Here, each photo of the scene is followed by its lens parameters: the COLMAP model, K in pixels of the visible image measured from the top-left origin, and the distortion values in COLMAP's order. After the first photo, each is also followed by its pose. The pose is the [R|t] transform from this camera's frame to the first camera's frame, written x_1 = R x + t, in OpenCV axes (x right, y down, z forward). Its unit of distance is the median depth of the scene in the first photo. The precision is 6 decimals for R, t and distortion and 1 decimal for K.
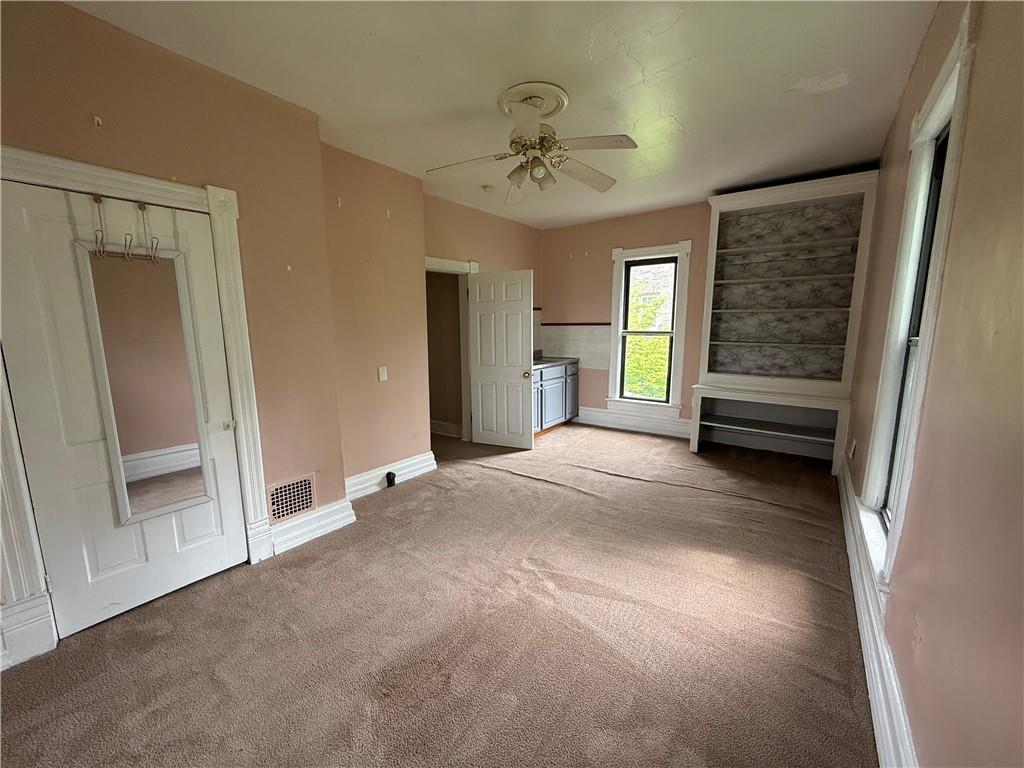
lens RADIAL K [[409.8, 0, 511.7], [0, 409.8, 384.8], [0, 0, 1]] dist [-0.002715, -0.000332]
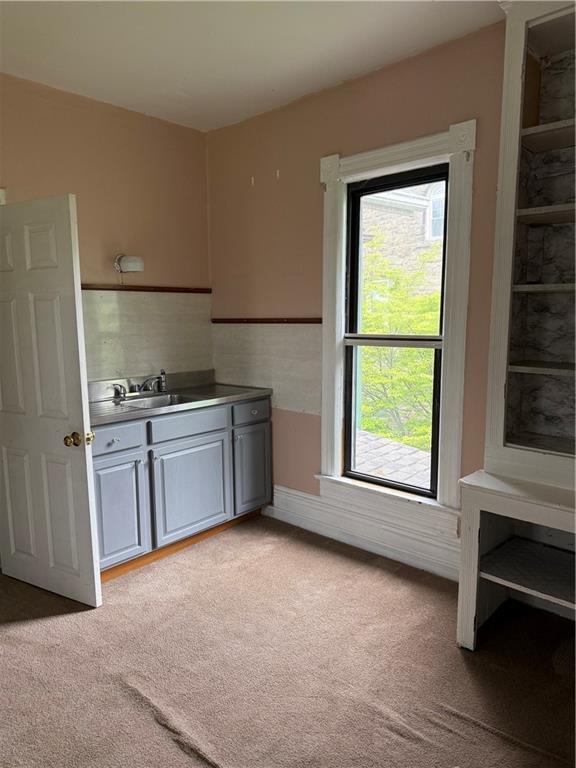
lens RADIAL K [[537.3, 0, 289.6], [0, 537.3, 388.3], [0, 0, 1]] dist [0.018806, -0.010347]
pose [[0.994692, 0.010849, -0.102320, 0.277210], [-0.012074, 0.999863, -0.011360, -0.064191], [0.102182, 0.012535, 0.994687, 0.393175]]
